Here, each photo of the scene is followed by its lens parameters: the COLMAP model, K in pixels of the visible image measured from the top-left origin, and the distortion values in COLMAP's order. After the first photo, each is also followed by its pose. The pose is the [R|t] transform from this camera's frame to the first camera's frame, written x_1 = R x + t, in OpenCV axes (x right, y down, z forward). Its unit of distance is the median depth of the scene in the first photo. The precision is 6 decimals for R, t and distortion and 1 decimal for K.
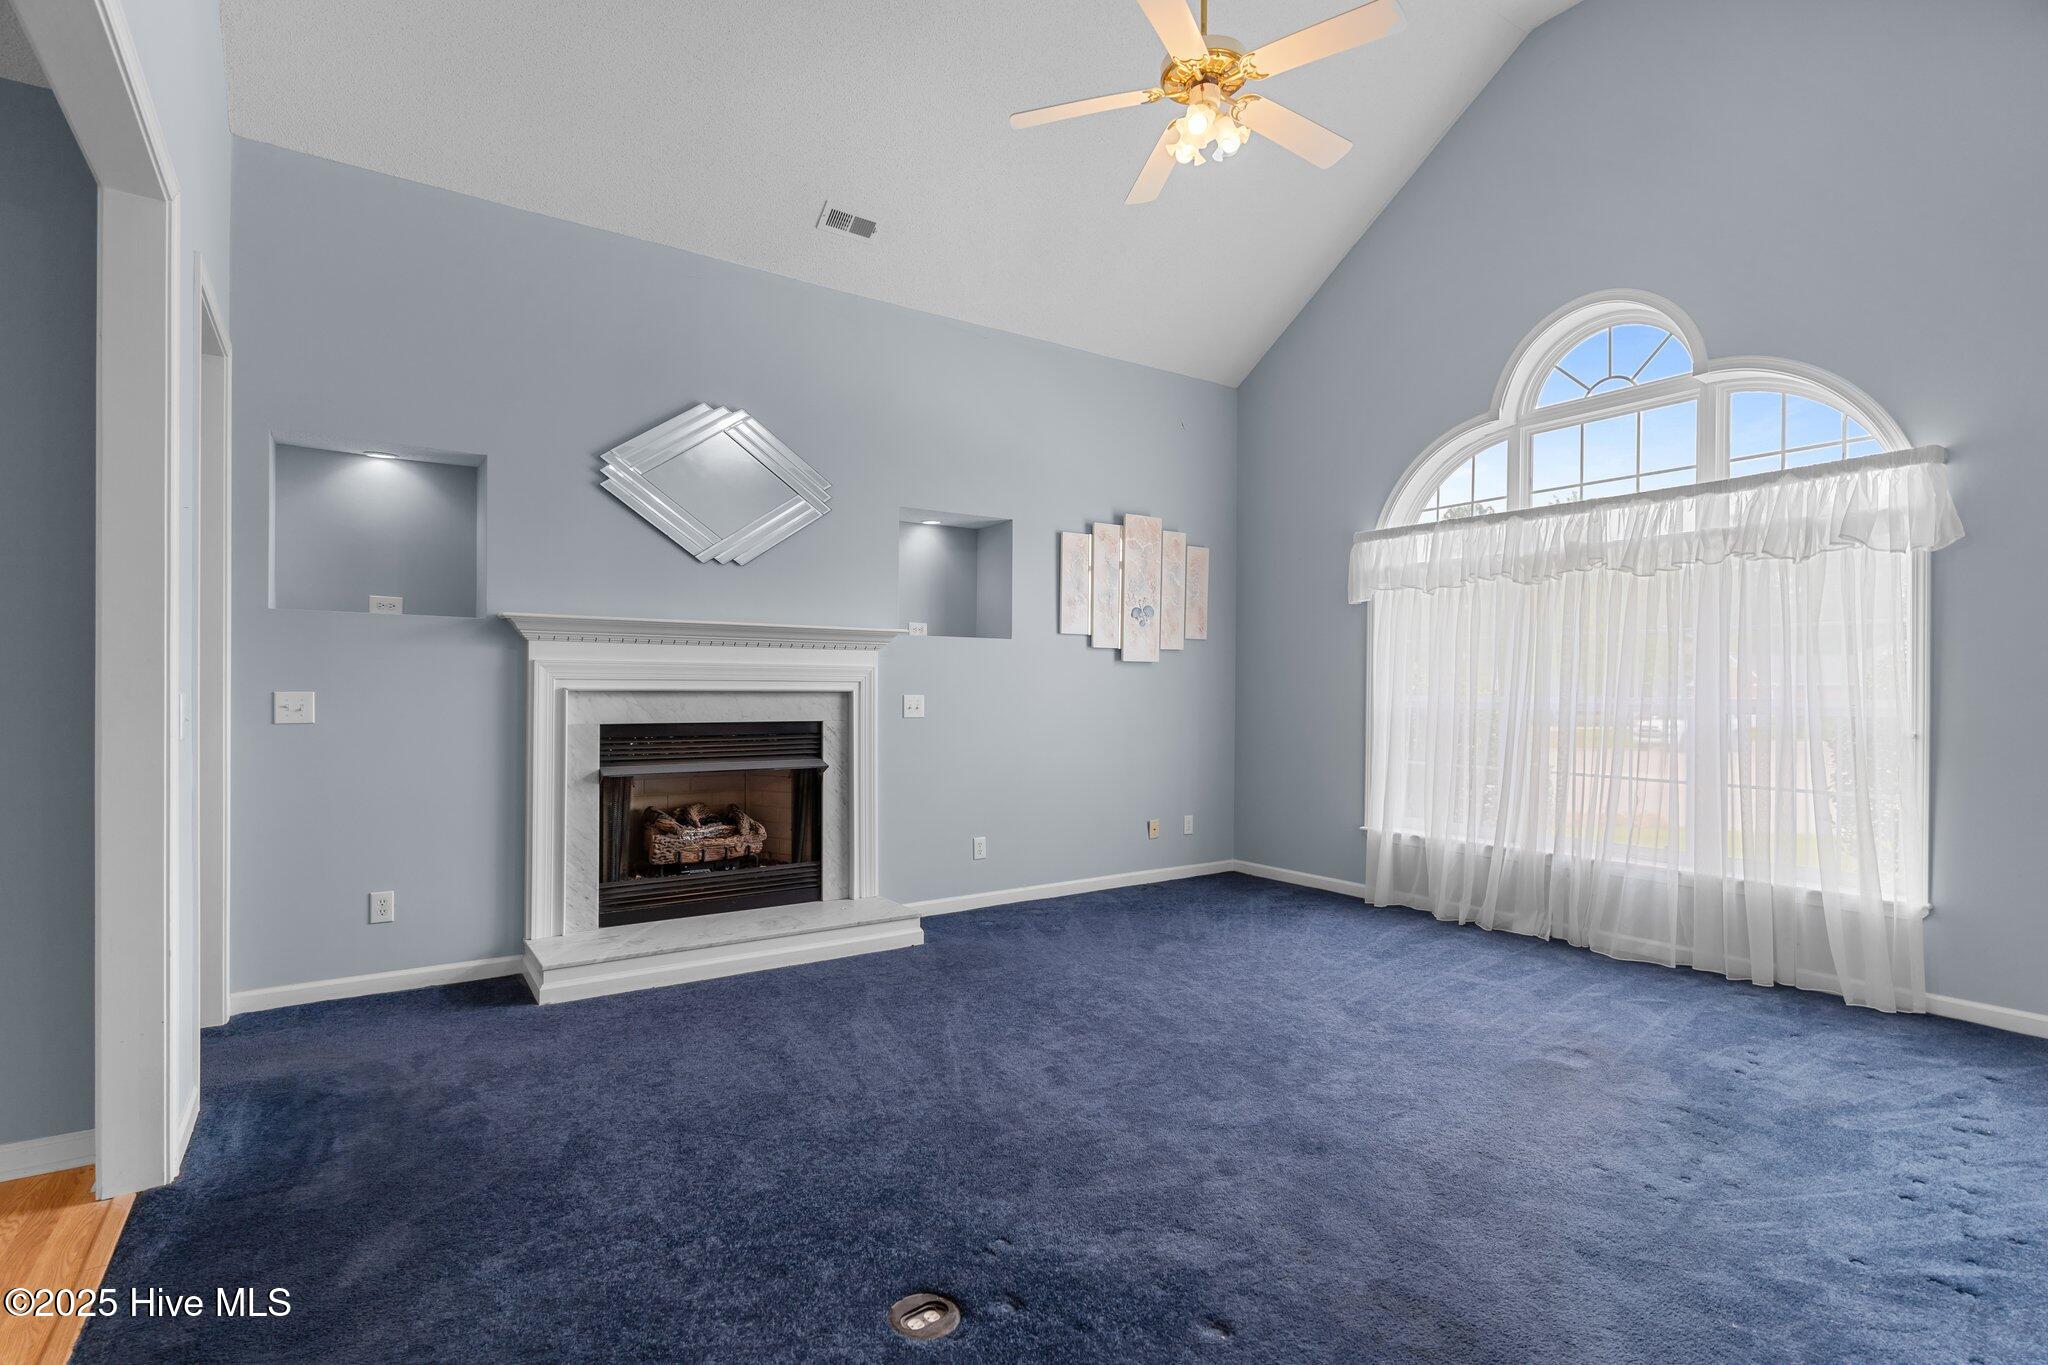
lens RADIAL K [[982.2, 0, 1019.0], [0, 982.2, 693.6], [0, 0, 1]] dist [0.002947, -0.001883]
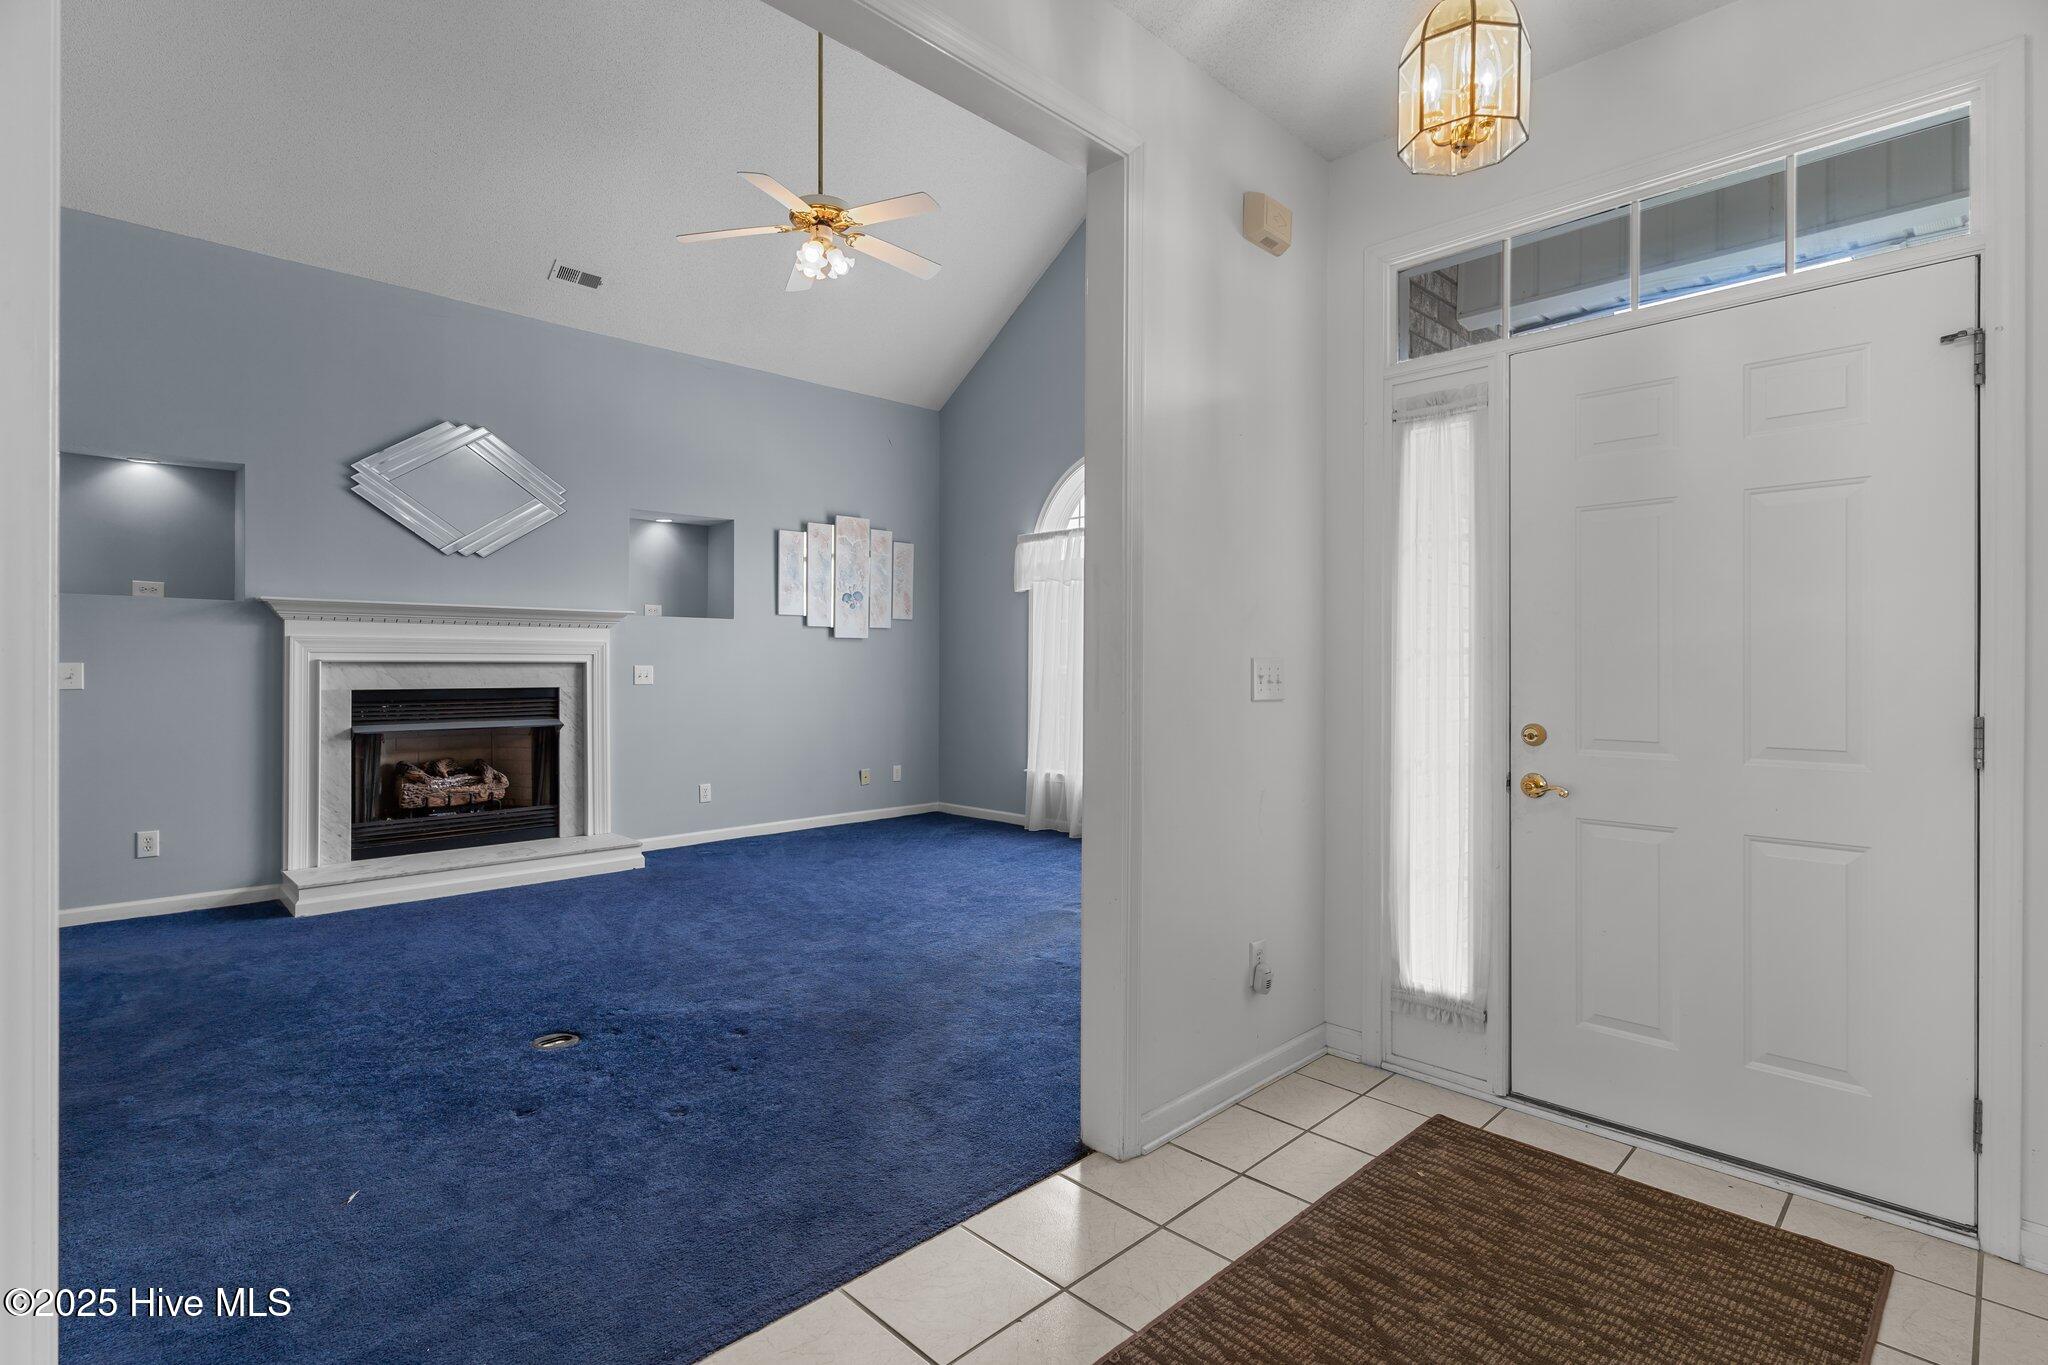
lens RADIAL K [[982.2, 0, 1017.1], [0, 982.2, 668.0], [0, 0, 1]] dist [0.002947, -0.001883]
pose [[0.984984, -0.005184, 0.172566, 0.153513], [0.005612, 0.999982, -0.001989, 0.010566], [-0.172553, 0.002927, 0.984996, -0.295894]]
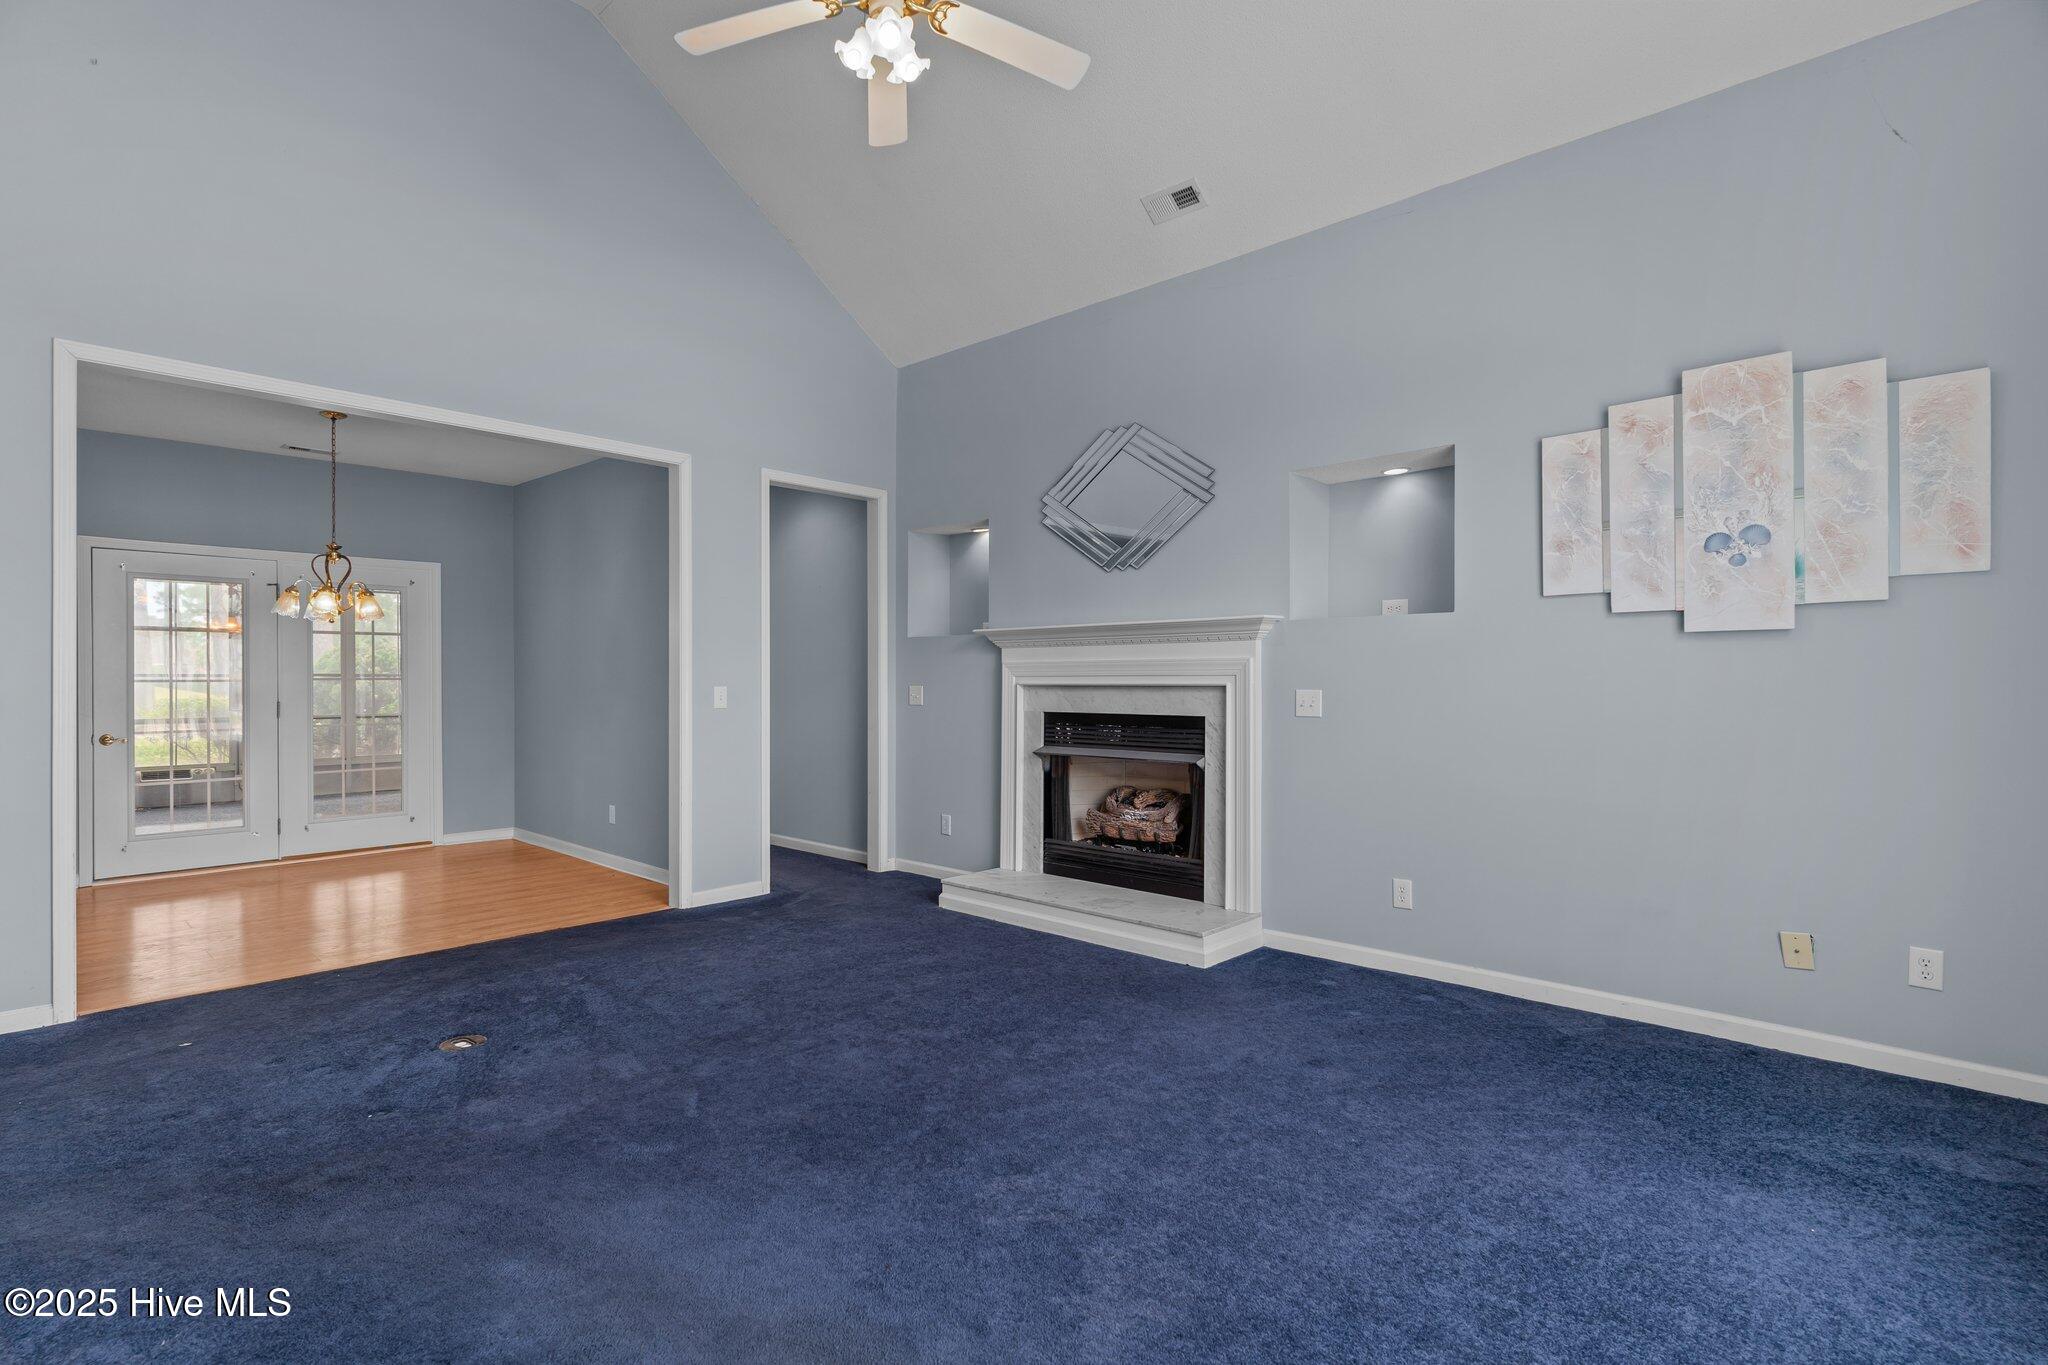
lens RADIAL K [[982.2, 0, 1024.9], [0, 982.2, 684.1], [0, 0, 1]] dist [0.002947, -0.001883]
pose [[0.220558, -0.002869, -0.975370, 0.751473], [-0.003531, 0.999987, -0.003740, 0.000664], [0.975367, 0.004269, 0.220545, 0.657371]]
